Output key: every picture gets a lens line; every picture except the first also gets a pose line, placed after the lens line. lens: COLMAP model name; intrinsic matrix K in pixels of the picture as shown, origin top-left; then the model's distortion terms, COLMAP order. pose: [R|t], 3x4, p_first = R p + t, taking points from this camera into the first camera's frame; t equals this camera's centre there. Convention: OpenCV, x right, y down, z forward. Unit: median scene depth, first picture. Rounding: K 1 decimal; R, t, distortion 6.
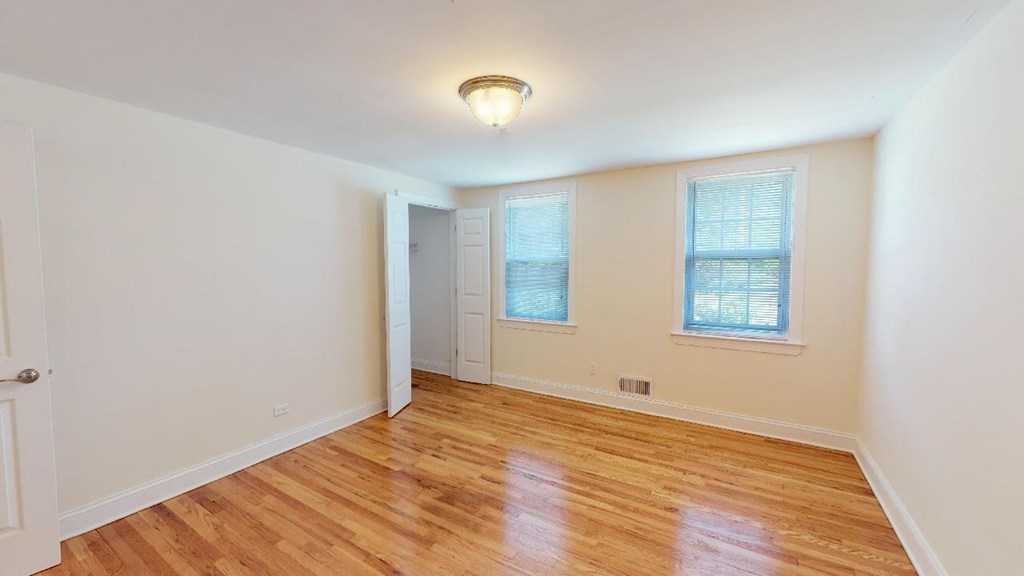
lens RADIAL K [[389.9, 0, 509.3], [0, 389.9, 285.9], [0, 0, 1]] dist [0.001793, 0.000039]
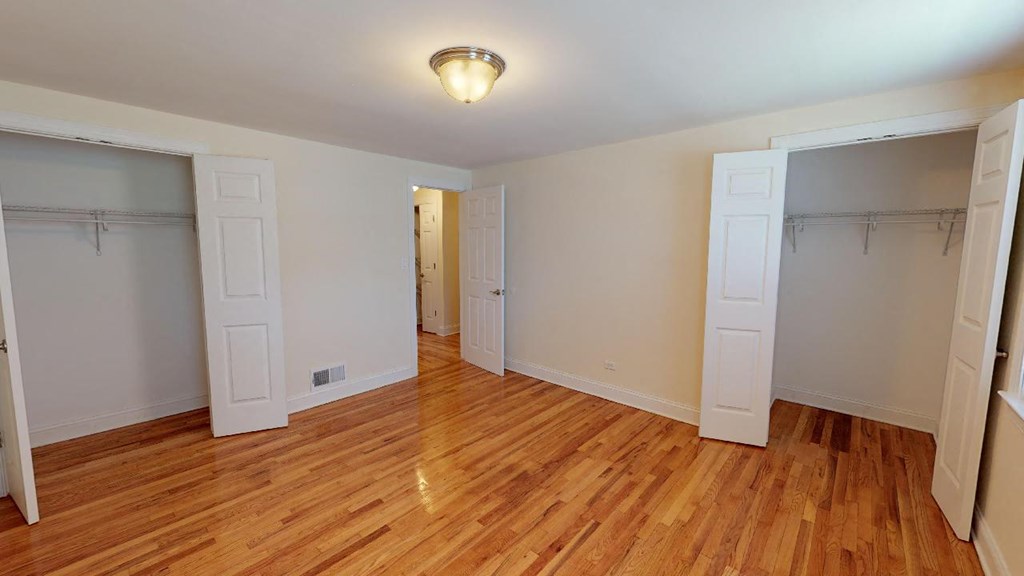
lens RADIAL K [[389.9, 0, 510.0], [0, 389.9, 287.2], [0, 0, 1]] dist [0.001793, 0.000039]
pose [[-0.178538, 0.116348, -0.977030, 0.622379], [-0.056817, 0.990108, 0.128288, -0.059805], [0.982291, 0.078416, -0.170161, 0.872886]]
